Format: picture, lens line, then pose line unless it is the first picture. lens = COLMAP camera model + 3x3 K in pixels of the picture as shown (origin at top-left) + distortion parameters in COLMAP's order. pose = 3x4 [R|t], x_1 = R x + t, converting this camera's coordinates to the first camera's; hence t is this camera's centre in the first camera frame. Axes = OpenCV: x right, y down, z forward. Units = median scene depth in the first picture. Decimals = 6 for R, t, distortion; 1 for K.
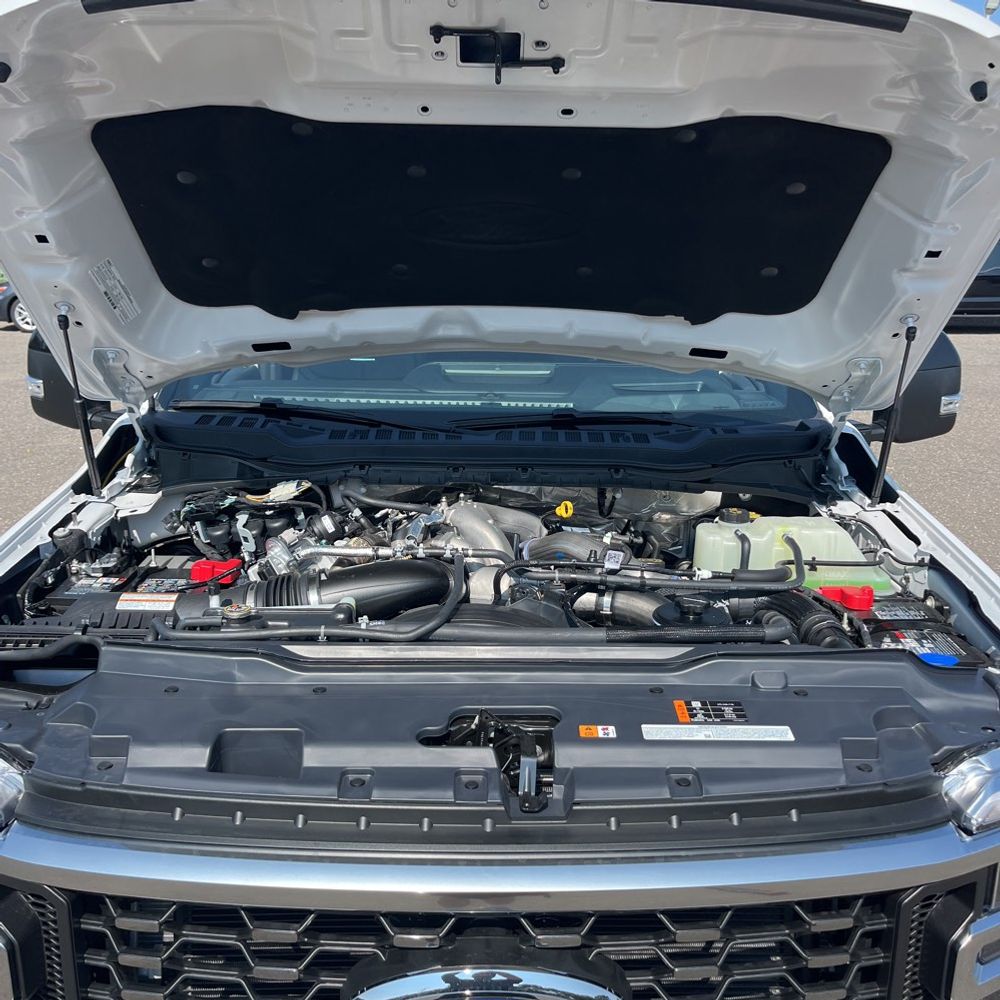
lens RADIAL K [[1011.4, 0, 500.3], [0, 1011.4, 500.5], [0, 0, 1]] dist [0.026876, 0.000000]
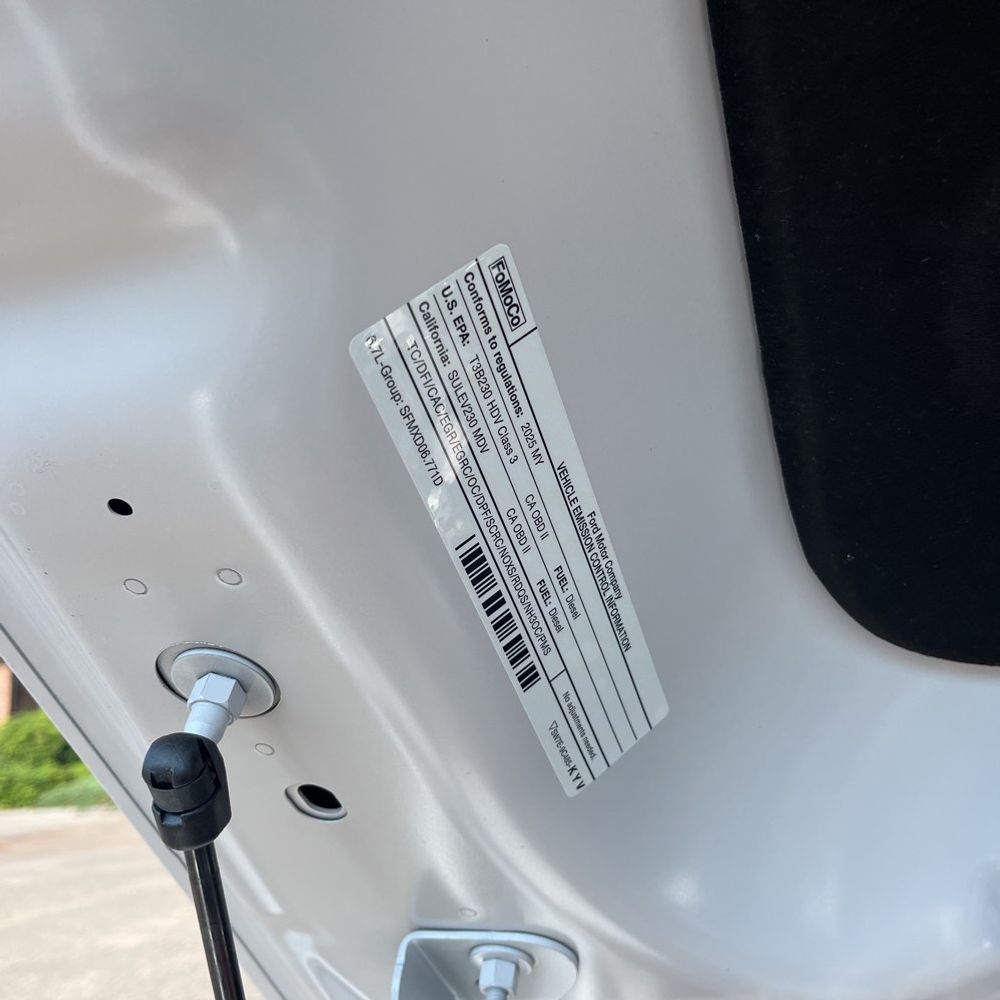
lens RADIAL K [[1011.4, 0, 500.4], [0, 1011.4, 499.9], [0, 0, 1]] dist [0.026876, 0.000000]
pose [[0.936862, -0.131524, -0.324024, -0.330264], [-0.029590, 0.893440, -0.448207, -0.145766], [0.348446, 0.429496, 0.833138, 0.860356]]
